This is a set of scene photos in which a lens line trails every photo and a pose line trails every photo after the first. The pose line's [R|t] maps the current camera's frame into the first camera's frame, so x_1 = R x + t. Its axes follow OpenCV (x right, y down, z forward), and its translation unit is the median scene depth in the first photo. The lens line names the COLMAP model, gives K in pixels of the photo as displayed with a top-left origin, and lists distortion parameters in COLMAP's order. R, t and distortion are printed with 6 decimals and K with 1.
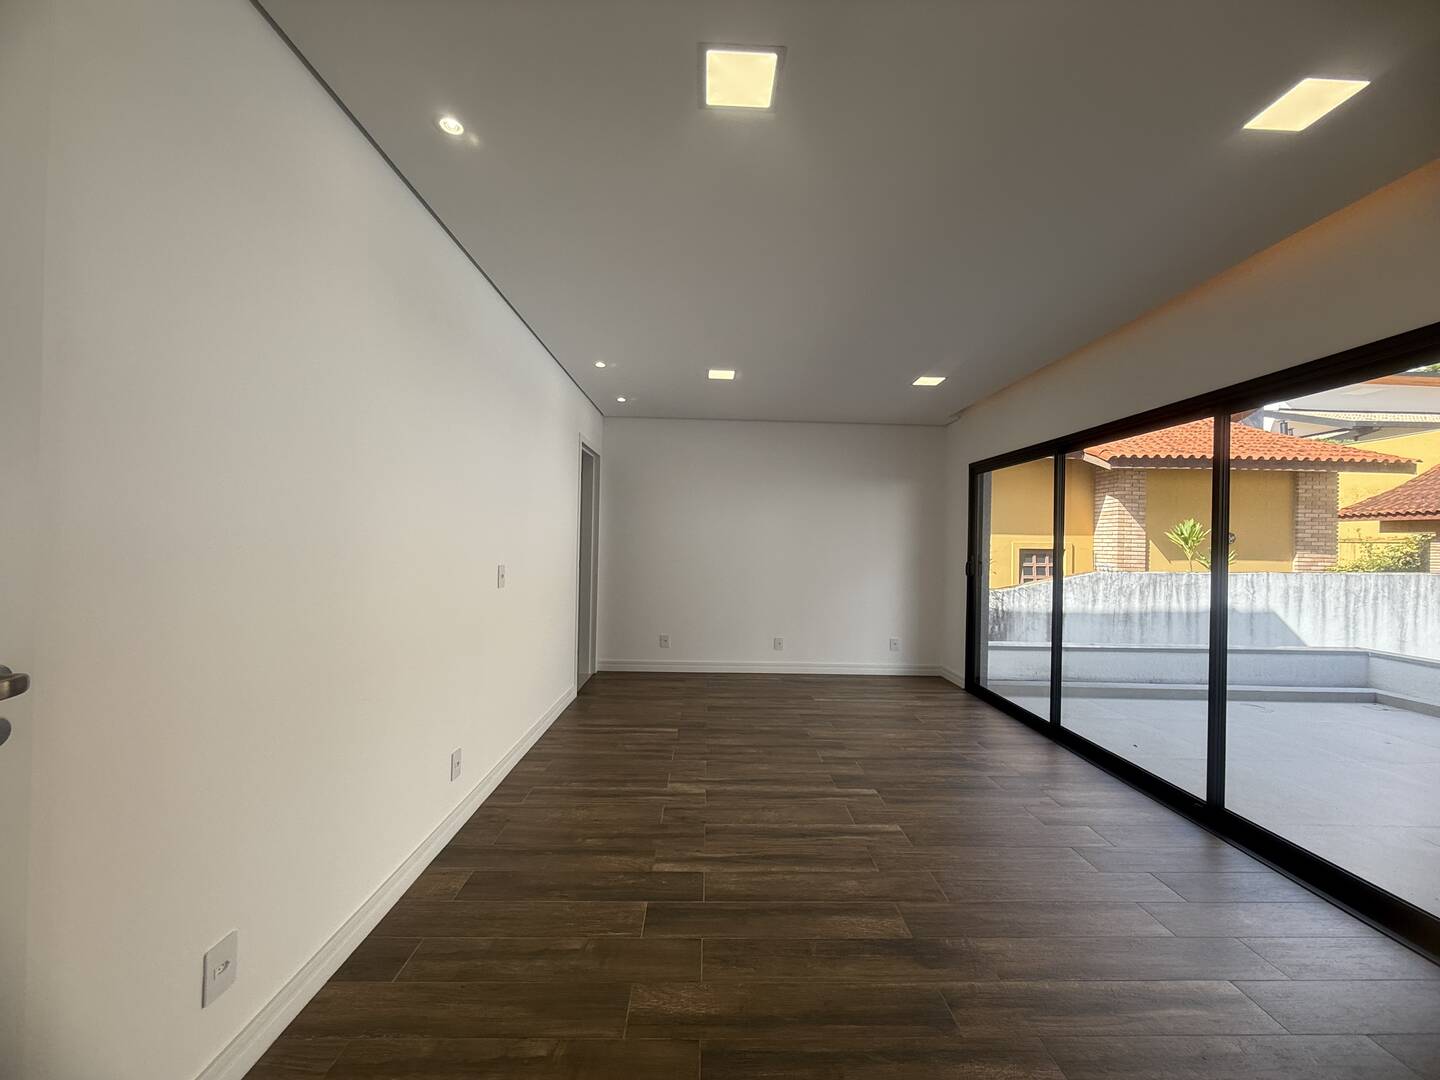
lens RADIAL K [[577.5, 0, 721.4], [0, 577.5, 540.4], [0, 0, 1]] dist [-0.002091, 0.000952]
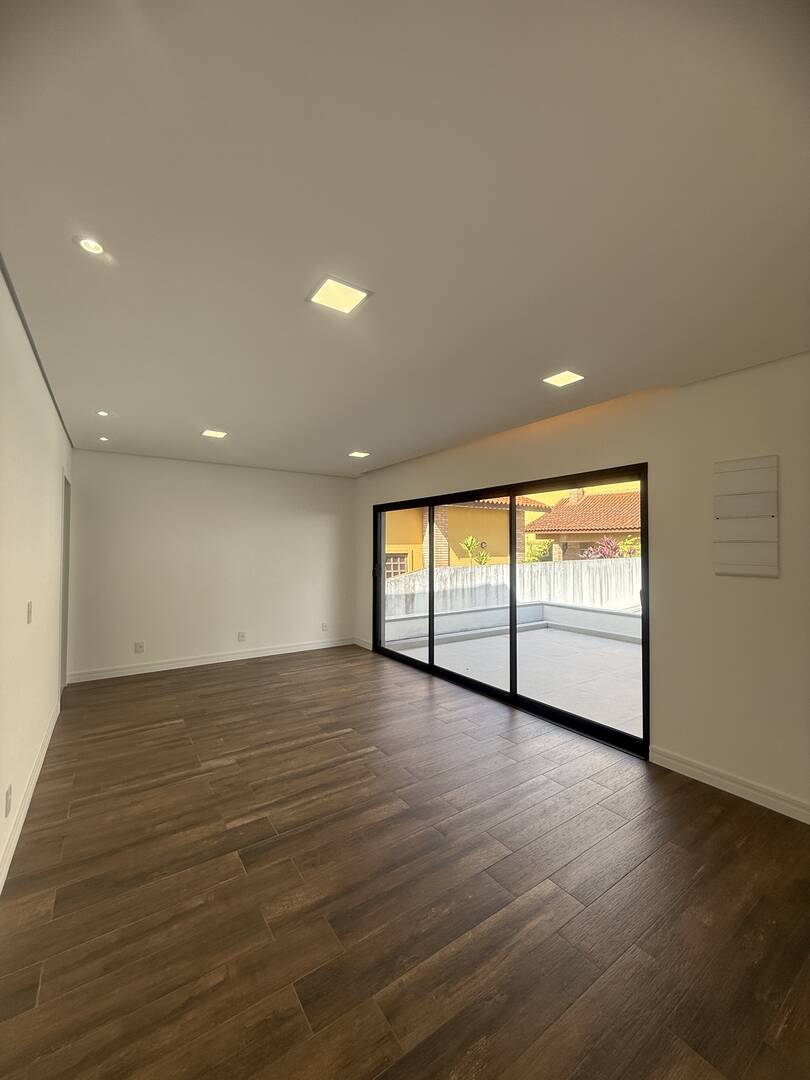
lens RADIAL K [[433.1, 0, 405.3], [0, 433.1, 535.9], [0, 0, 1]] dist [-0.002091, 0.000952]
pose [[0.839093, -0.003926, 0.543974, -0.234155], [0.013008, 0.999833, -0.012849, -0.059735], [-0.543832, 0.017858, 0.839004, -0.047053]]
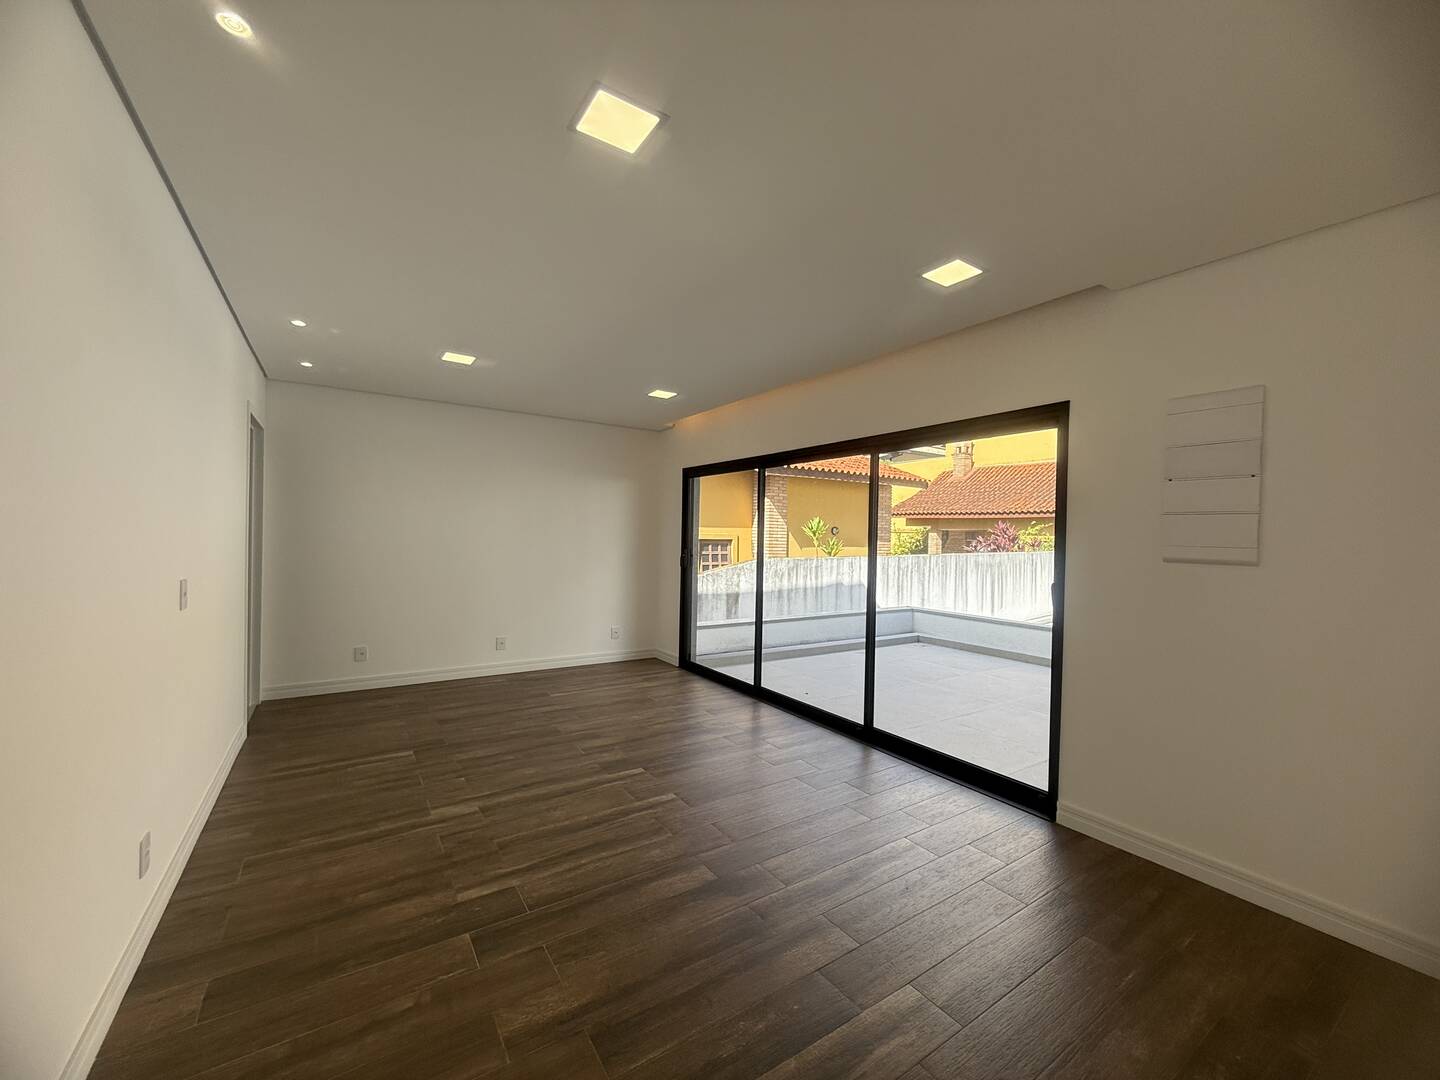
lens RADIAL K [[577.5, 0, 724.8], [0, 577.5, 539.7], [0, 0, 1]] dist [-0.002091, 0.000952]
pose [[0.845332, -0.006389, 0.534203, -0.186609], [-0.005298, 0.999779, 0.020341, -0.027932], [-0.534215, -0.020025, 0.845112, -0.008726]]
